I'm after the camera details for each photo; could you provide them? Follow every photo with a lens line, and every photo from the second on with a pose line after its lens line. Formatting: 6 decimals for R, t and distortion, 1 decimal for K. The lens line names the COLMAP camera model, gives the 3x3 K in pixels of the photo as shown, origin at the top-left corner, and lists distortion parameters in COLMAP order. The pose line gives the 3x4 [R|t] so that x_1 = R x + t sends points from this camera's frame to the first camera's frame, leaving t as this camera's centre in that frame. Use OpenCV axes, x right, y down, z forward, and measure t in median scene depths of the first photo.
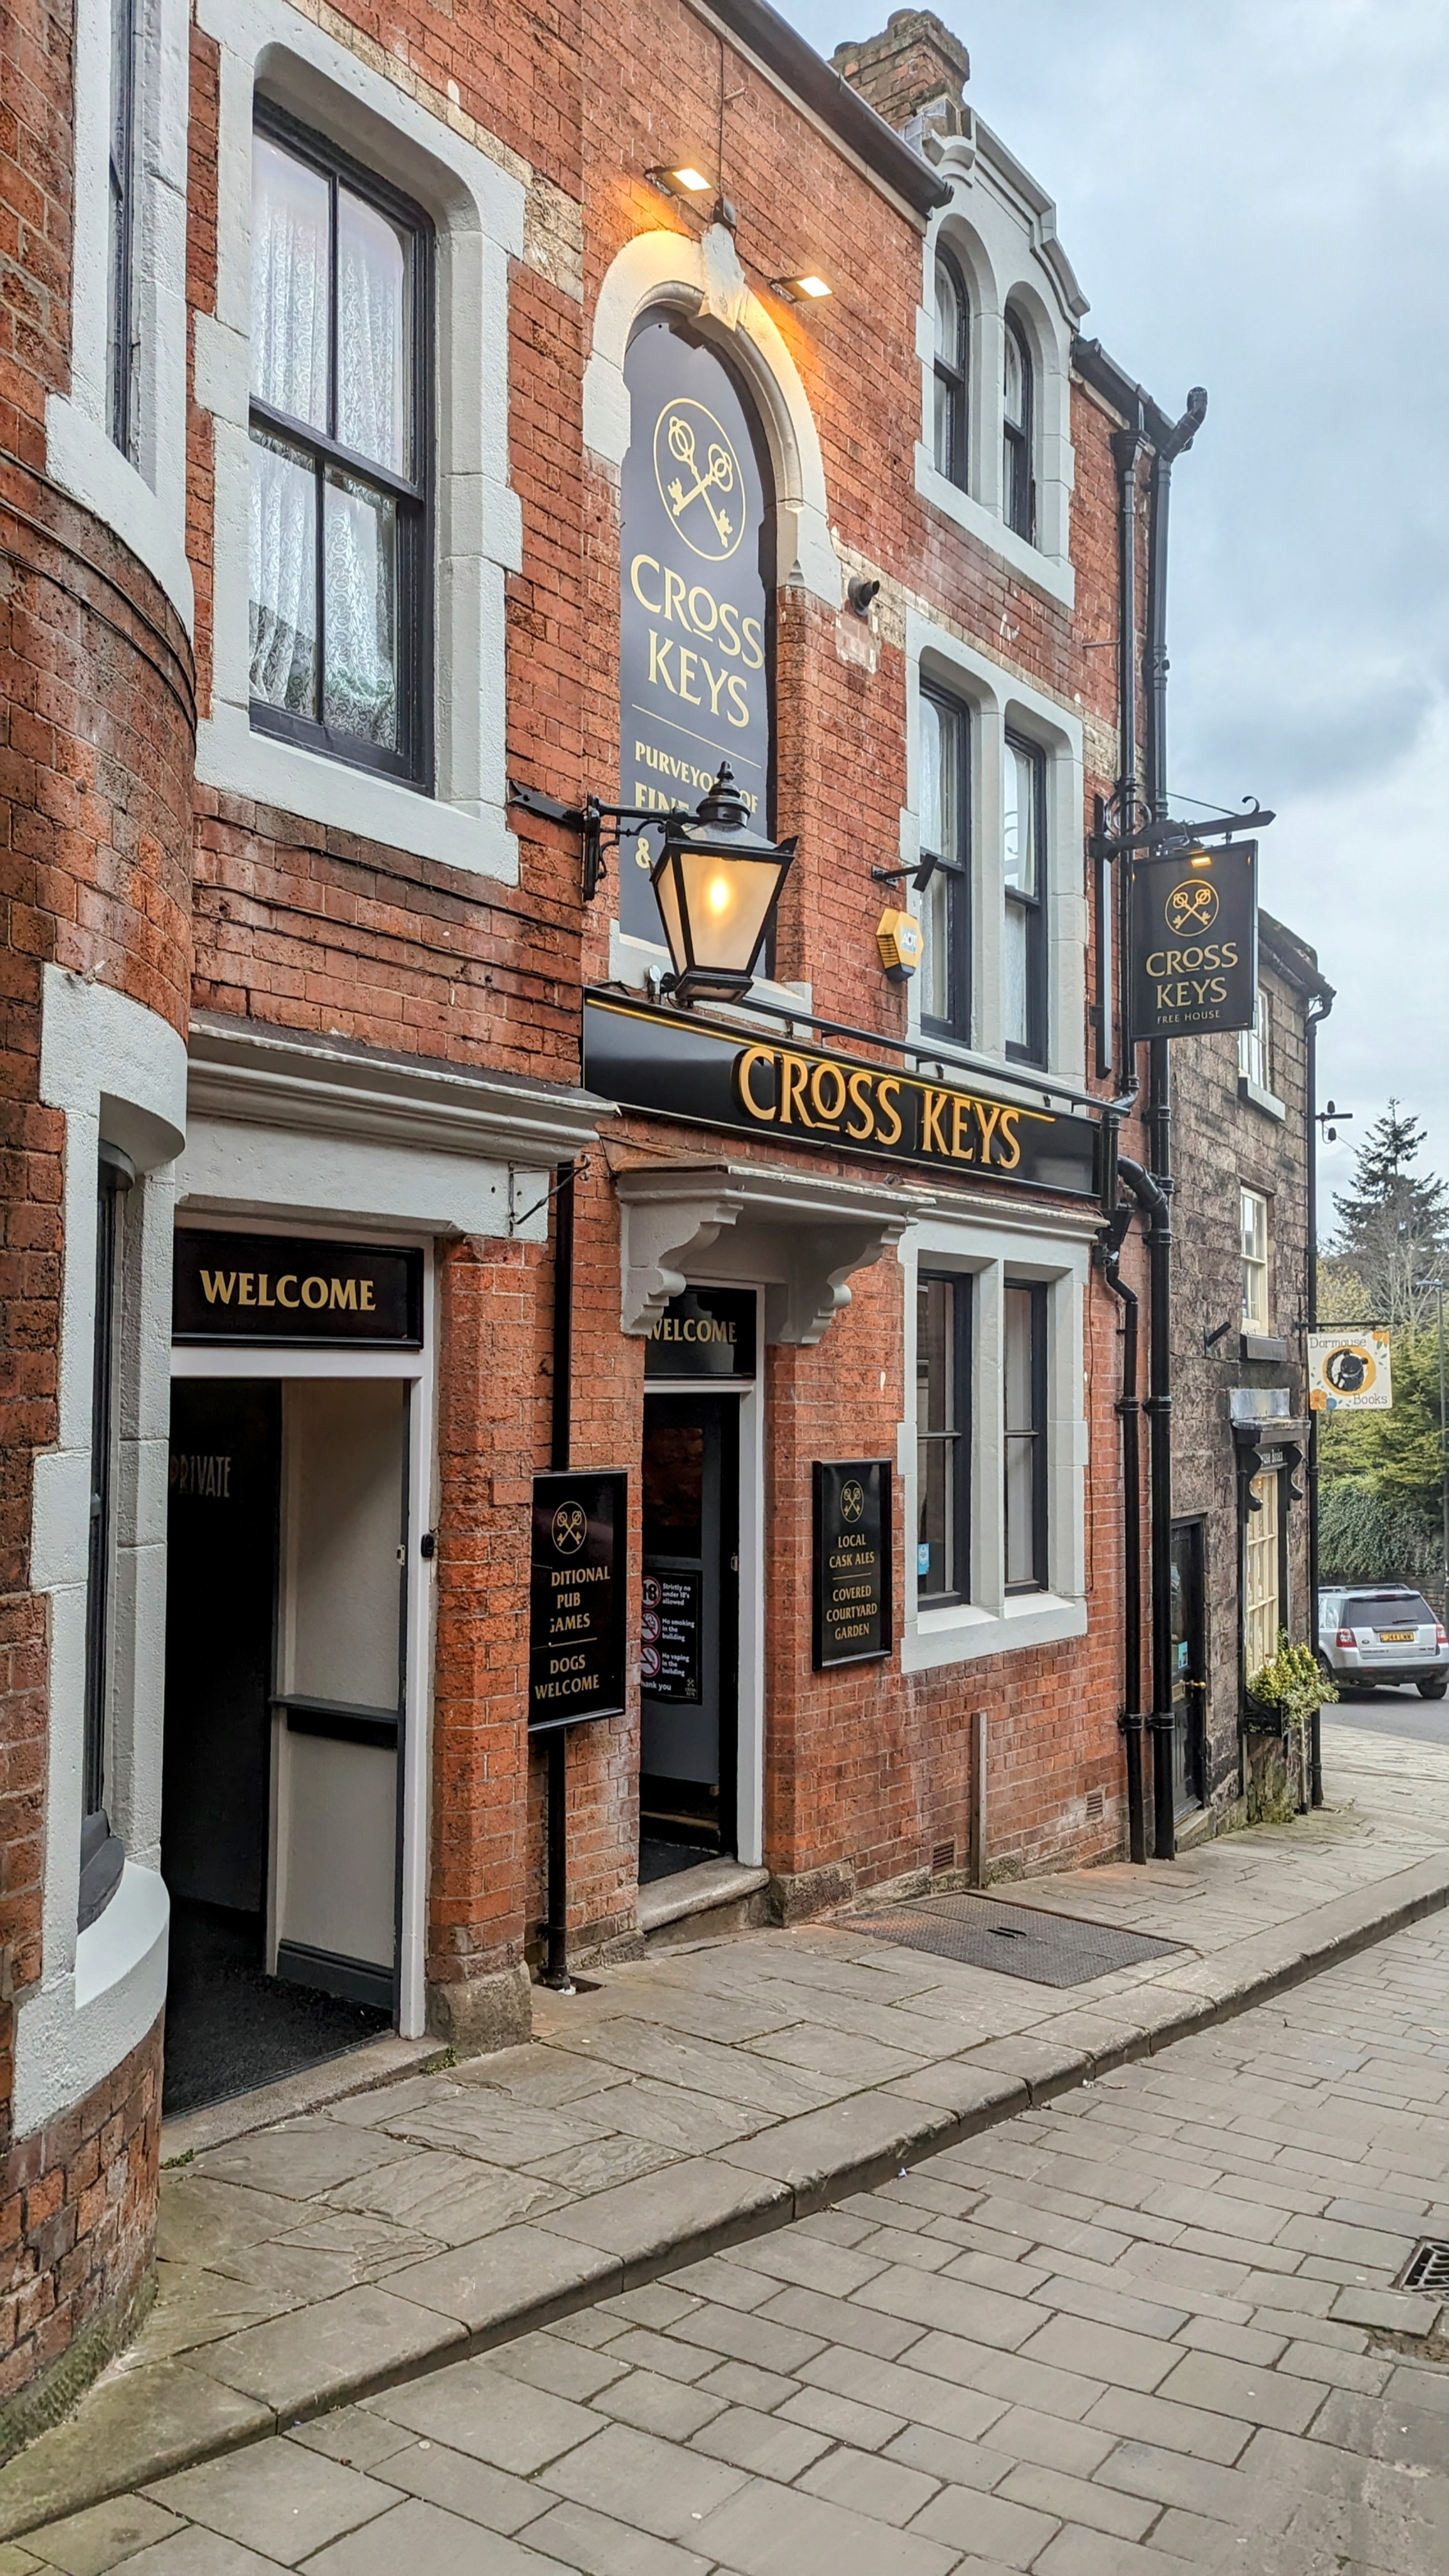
lens RADIAL K [[1917.9, 0, 706.1], [0, 1917.9, 1285.2], [0, 0, 1]] dist [0.068103, -0.124671]
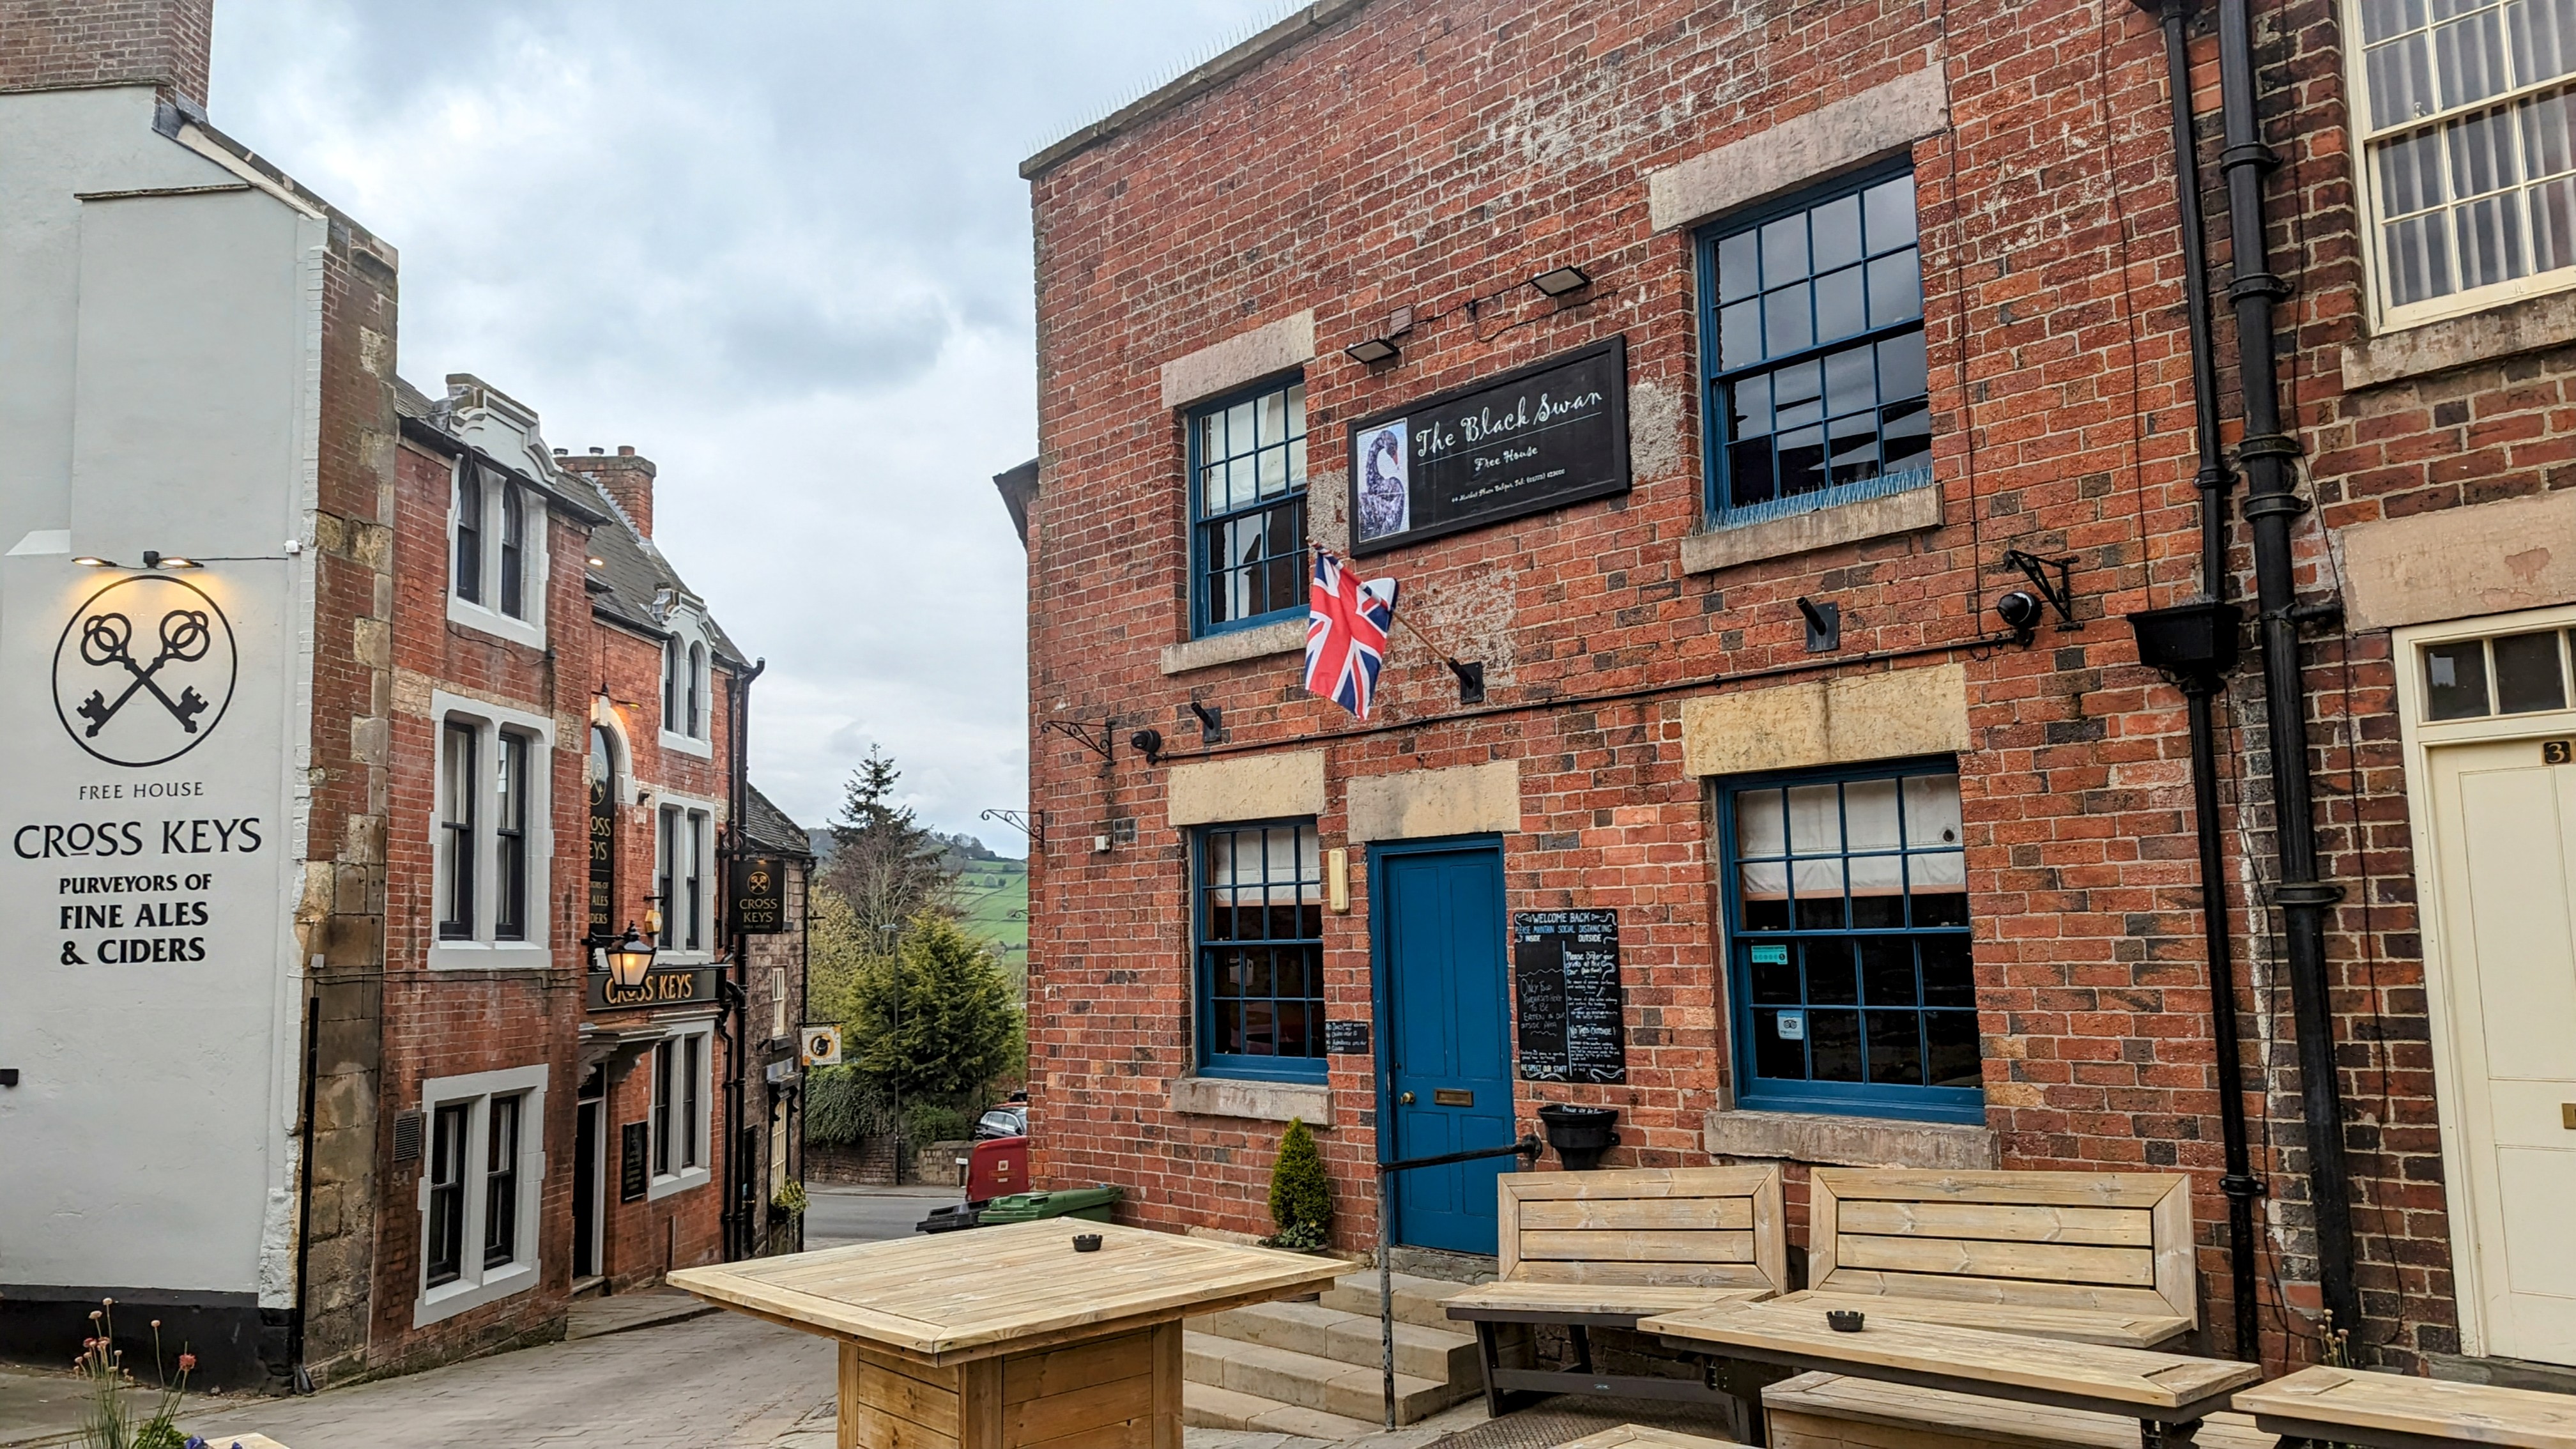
lens RADIAL K [[1917.9, 0, 1288.0], [0, 1917.9, 724.5], [0, 0, 1]] dist [0.068103, -0.124671]
pose [[0.853915, 0.032172, 0.519417, -0.436321], [0.001623, 0.997918, -0.064477, -0.222458], [-0.520410, 0.055901, 0.852085, -1.399996]]
